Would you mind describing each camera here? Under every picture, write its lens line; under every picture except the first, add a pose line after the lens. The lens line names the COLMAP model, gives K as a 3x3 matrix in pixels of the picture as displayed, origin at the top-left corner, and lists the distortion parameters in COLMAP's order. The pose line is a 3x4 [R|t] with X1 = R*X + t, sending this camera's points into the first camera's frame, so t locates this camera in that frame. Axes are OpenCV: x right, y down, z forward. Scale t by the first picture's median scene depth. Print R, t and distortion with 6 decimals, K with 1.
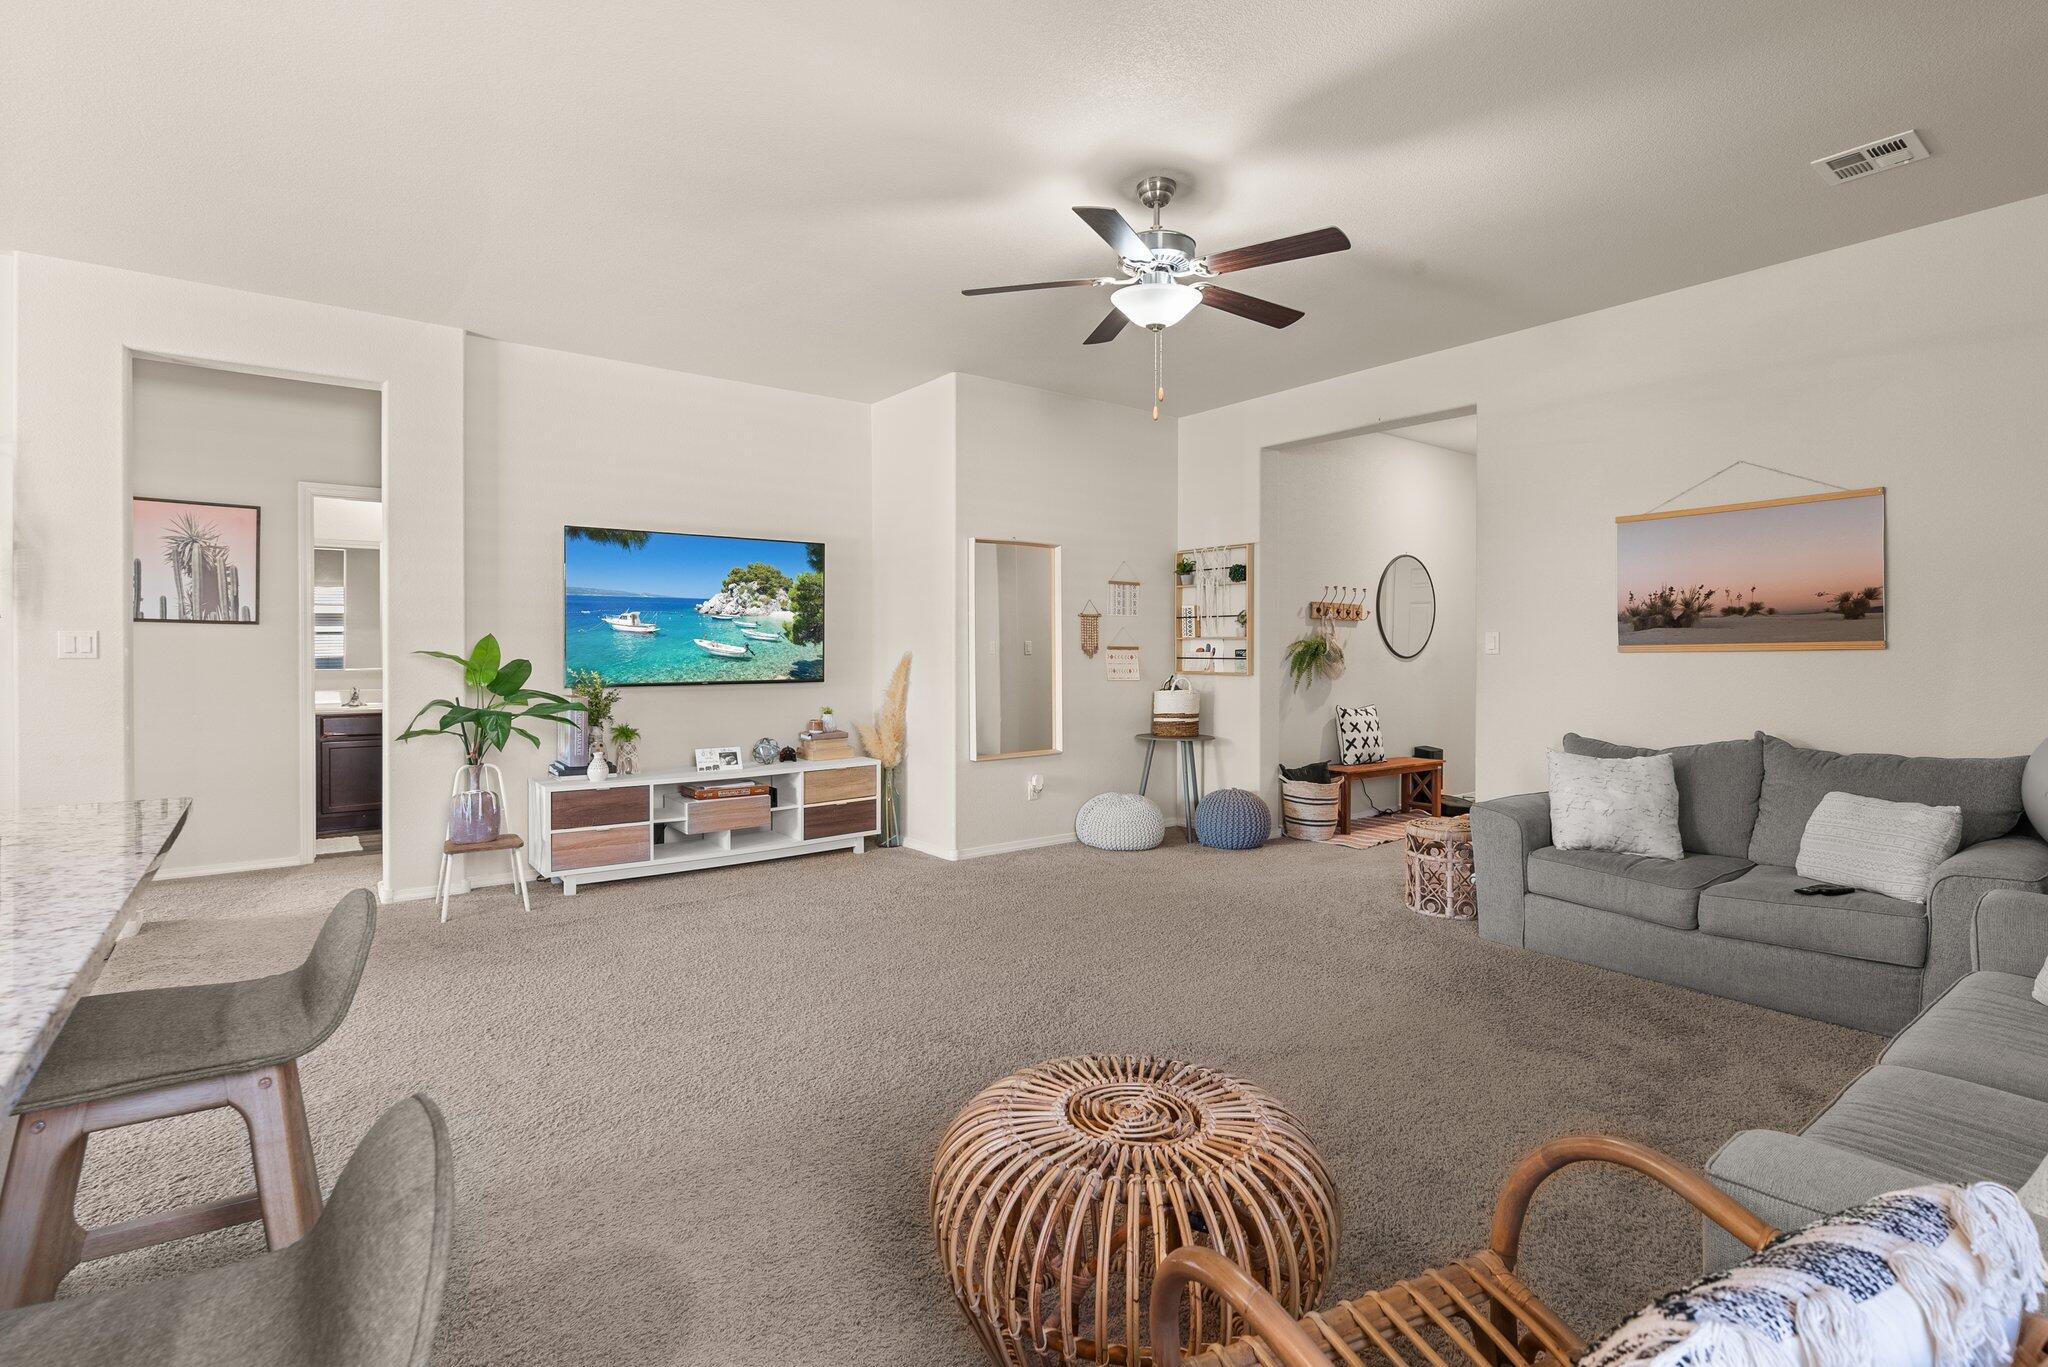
lens RADIAL K [[962.3, 0, 1015.4], [0, 962.3, 656.4], [0, 0, 1]] dist [-0.000702, -0.000148]
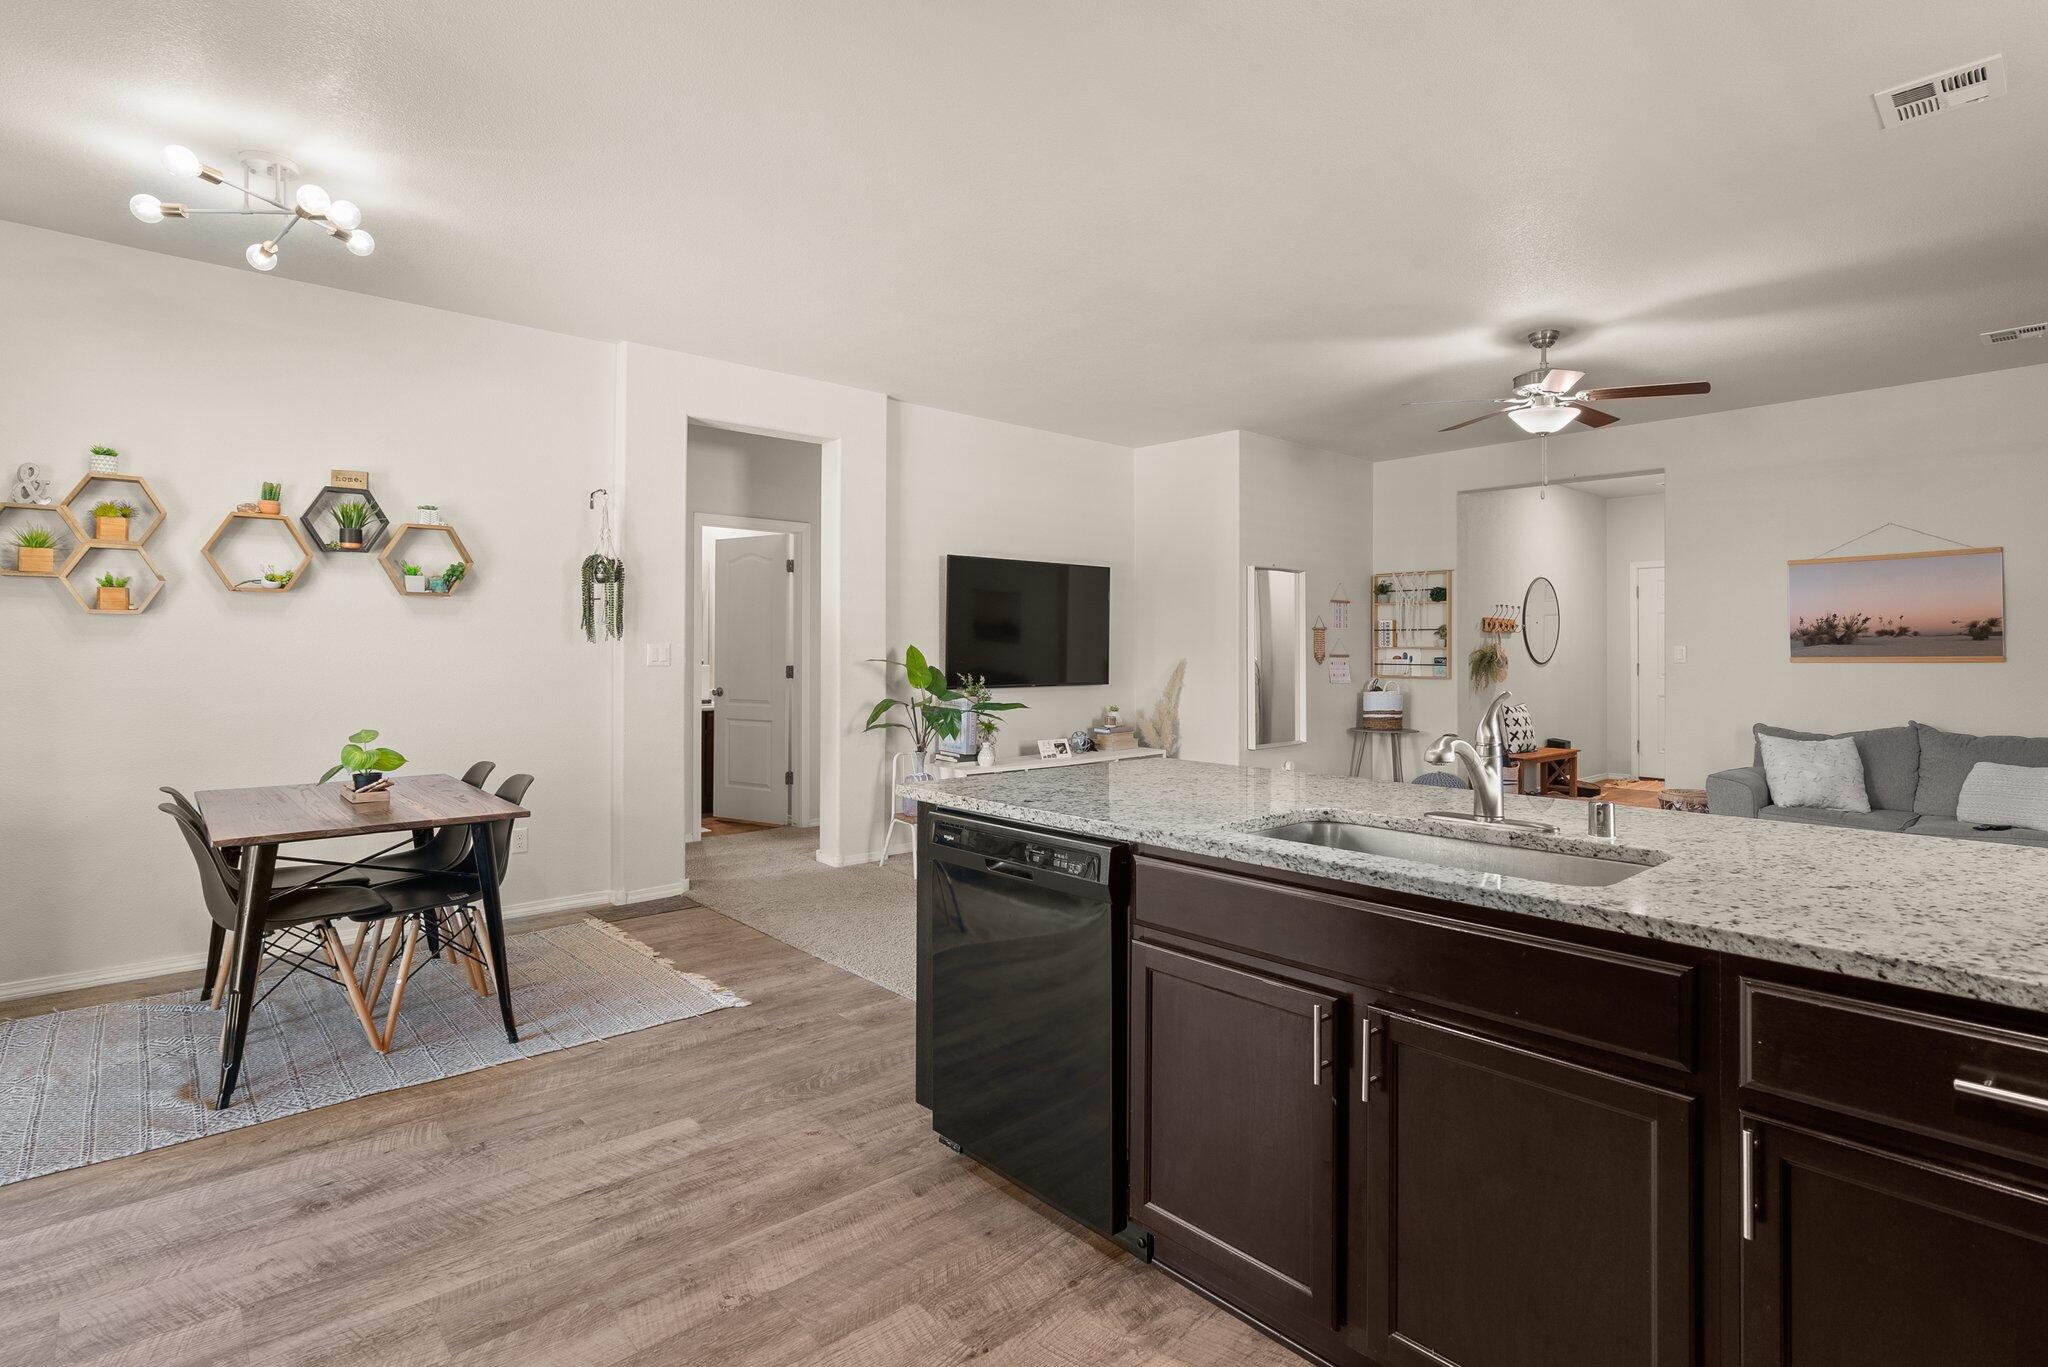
lens RADIAL K [[1001.5, 0, 1014.2], [0, 1001.5, 641.3], [0, 0, 1]] dist [-0.000499, 0.000904]
pose [[0.997106, 0.003182, 0.075958, -0.443749], [-0.002043, 0.999884, -0.015064, -0.008539], [-0.075997, 0.014865, 0.996997, -0.240732]]
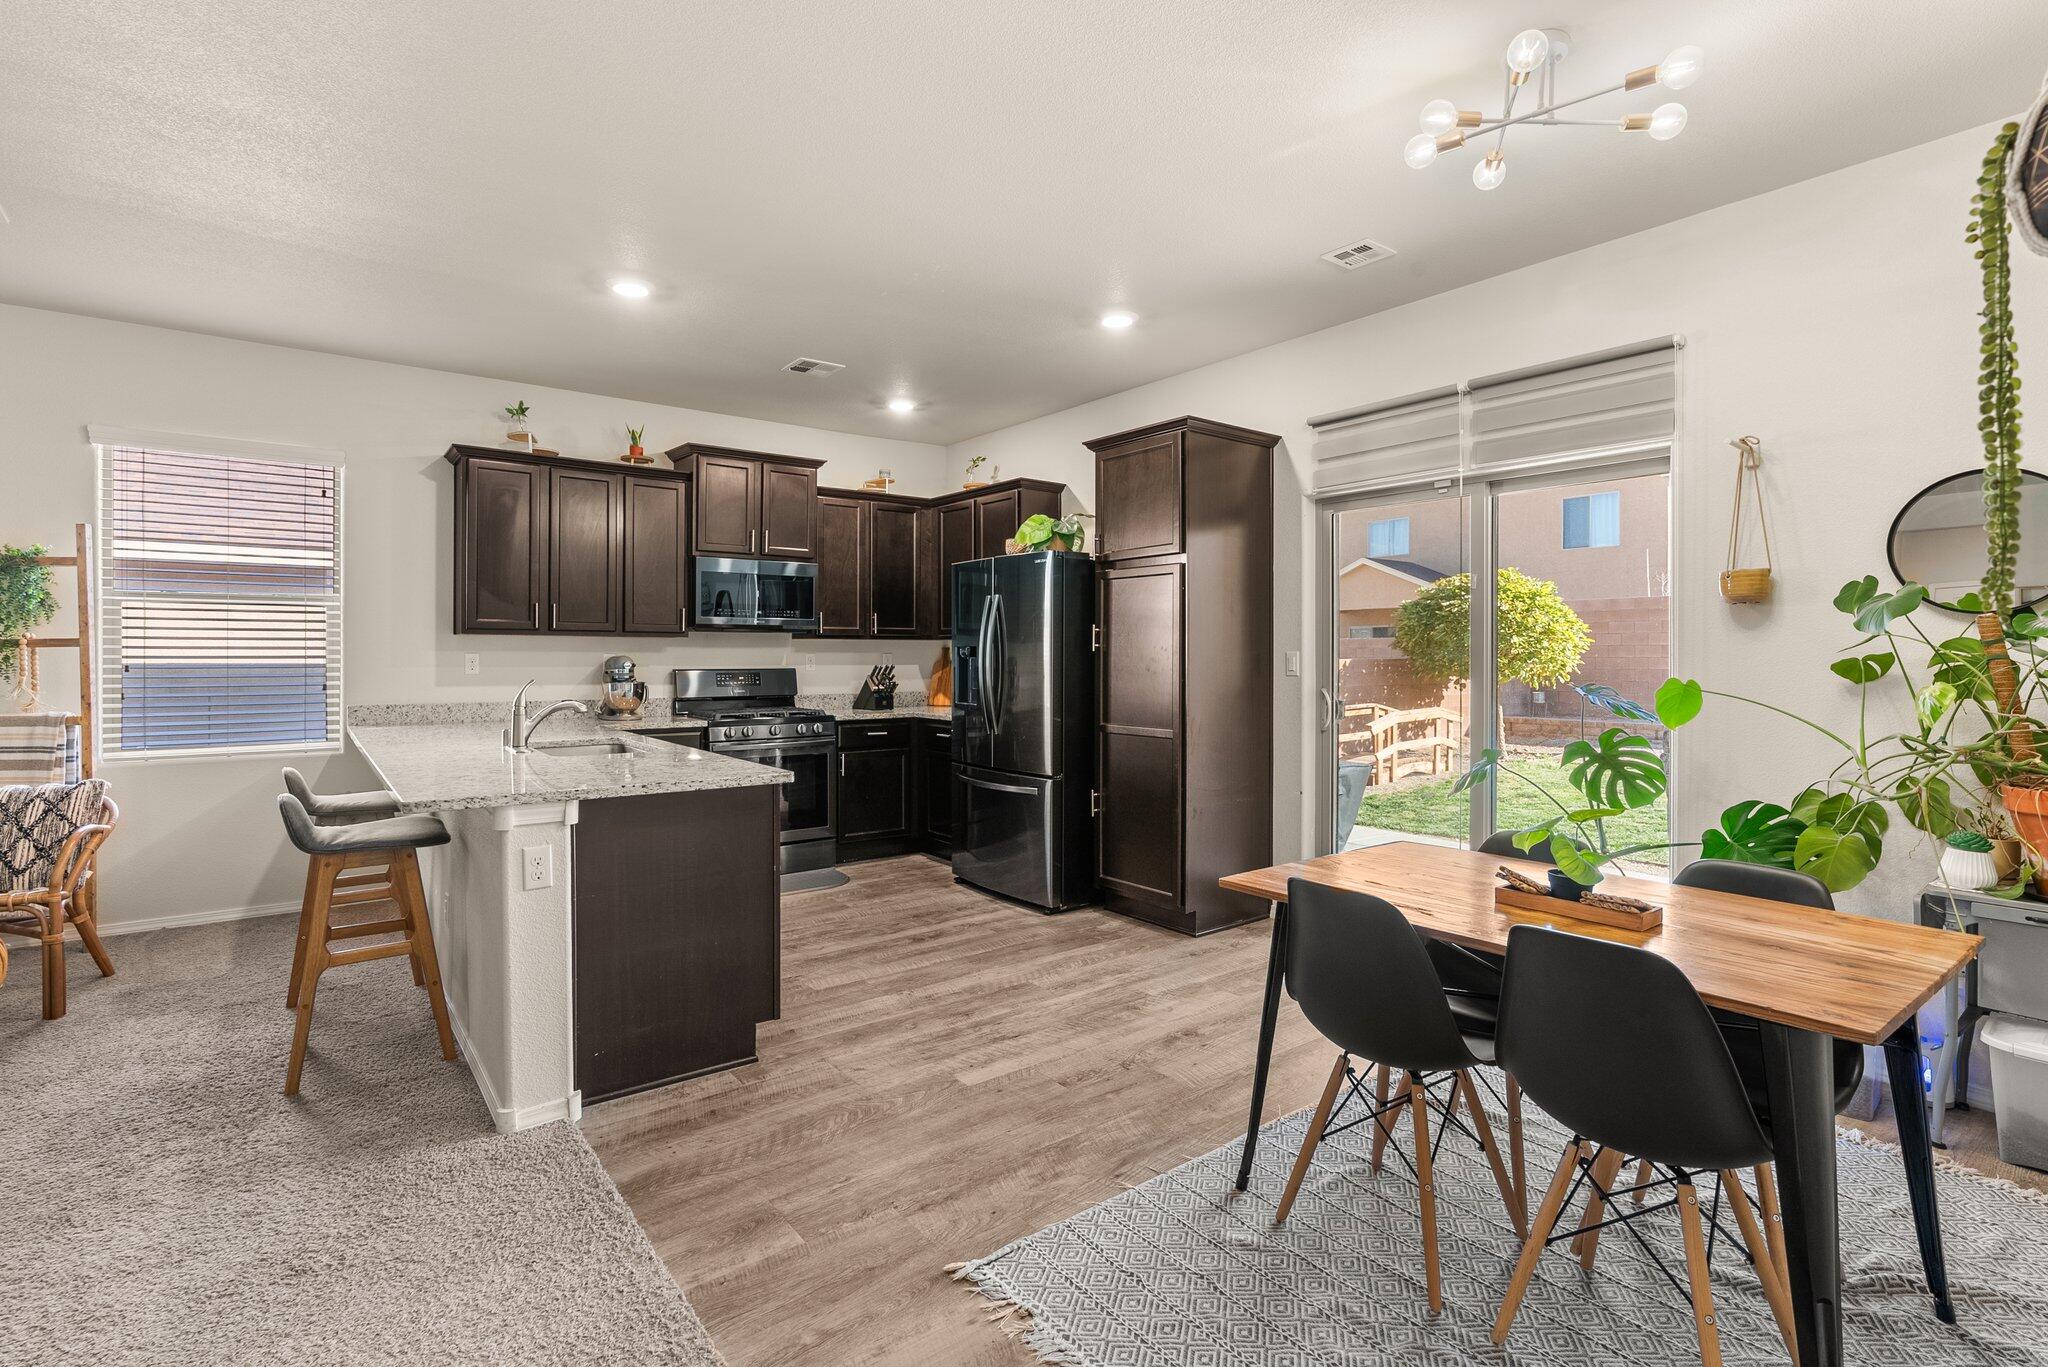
lens RADIAL K [[962.3, 0, 1015.4], [0, 962.3, 656.4], [0, 0, 1]] dist [-0.000702, -0.000148]
pose [[-0.999999, -0.001565, -0.000616, -0.593537], [-0.001569, 0.999978, 0.006420, -0.018589], [0.000606, 0.006421, -0.999979, 0.812309]]
